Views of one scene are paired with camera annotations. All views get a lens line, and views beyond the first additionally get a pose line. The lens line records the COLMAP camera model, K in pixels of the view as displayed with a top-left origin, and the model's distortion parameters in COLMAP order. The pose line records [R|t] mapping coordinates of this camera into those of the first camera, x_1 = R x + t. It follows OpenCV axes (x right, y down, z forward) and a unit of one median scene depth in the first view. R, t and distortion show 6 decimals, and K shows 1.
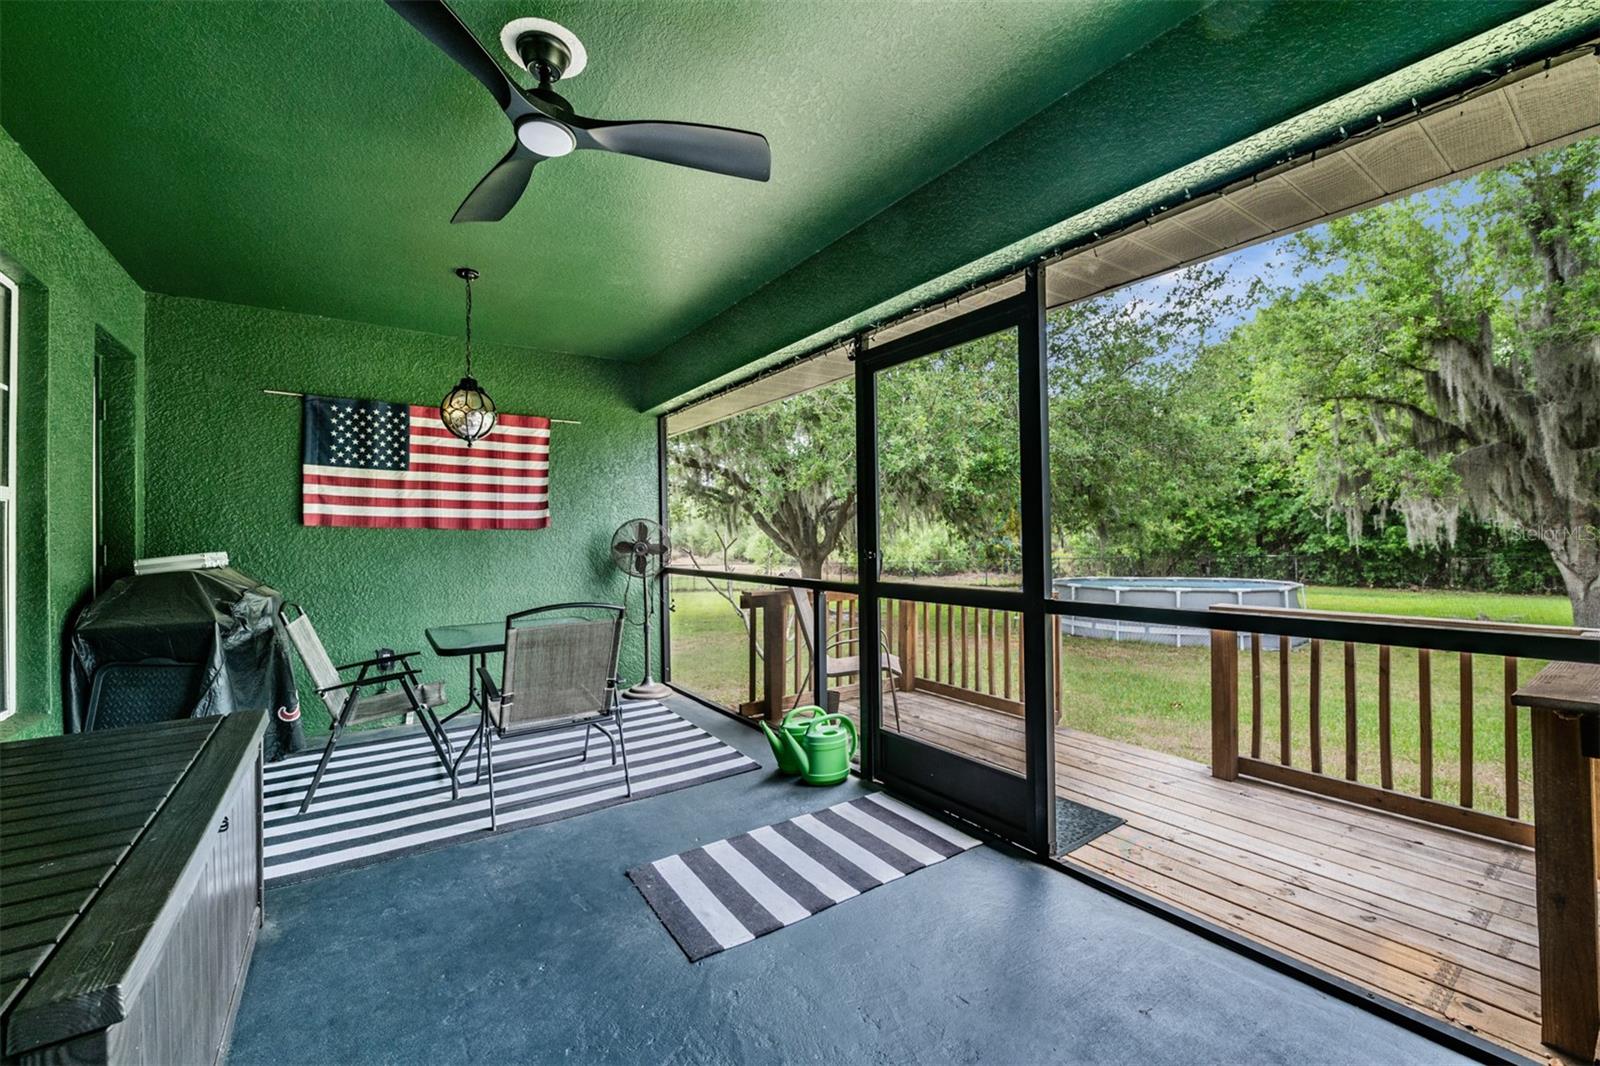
lens RADIAL K [[632.3, 0, 806.5], [0, 632.3, 529.7], [0, 0, 1]] dist [-0.005320, -0.002242]
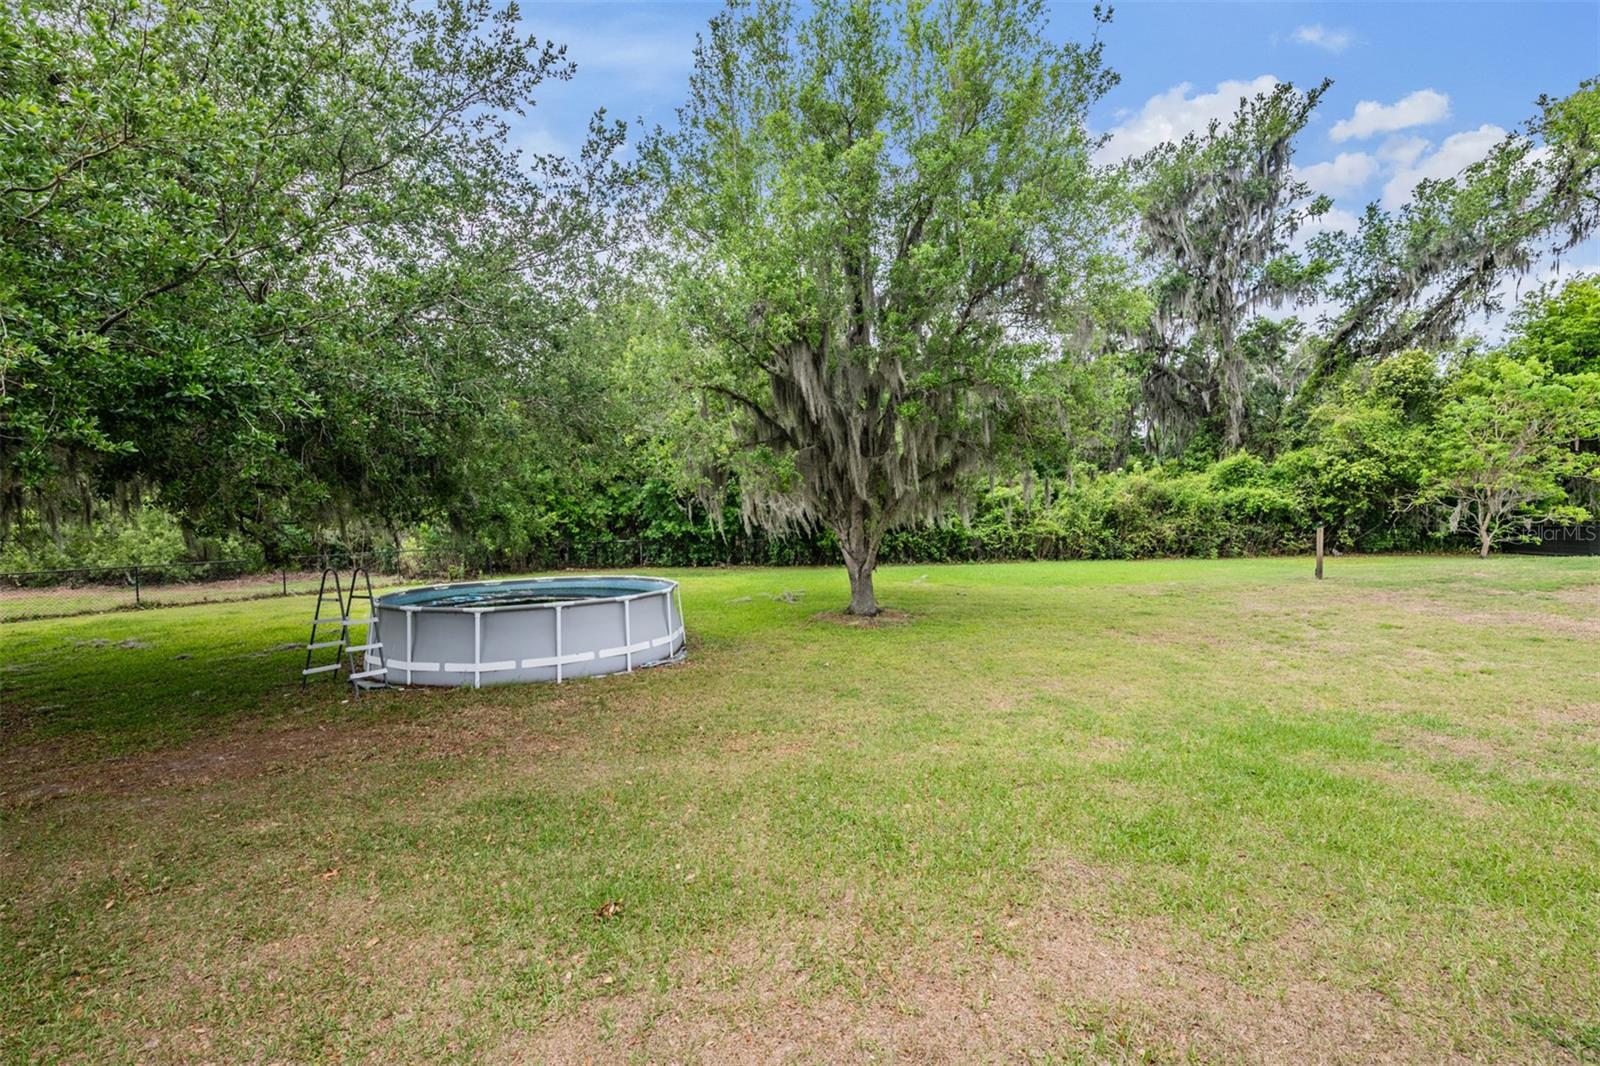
lens RADIAL K [[632.3, 0, 807.9], [0, 632.3, 521.8], [0, 0, 1]] dist [-0.005320, -0.002242]
pose [[0.582897, -0.004765, 0.812532, 0.071477], [-0.009591, 0.999873, 0.012744, -0.007829], [-0.812490, -0.015221, 0.582777, 0.151431]]
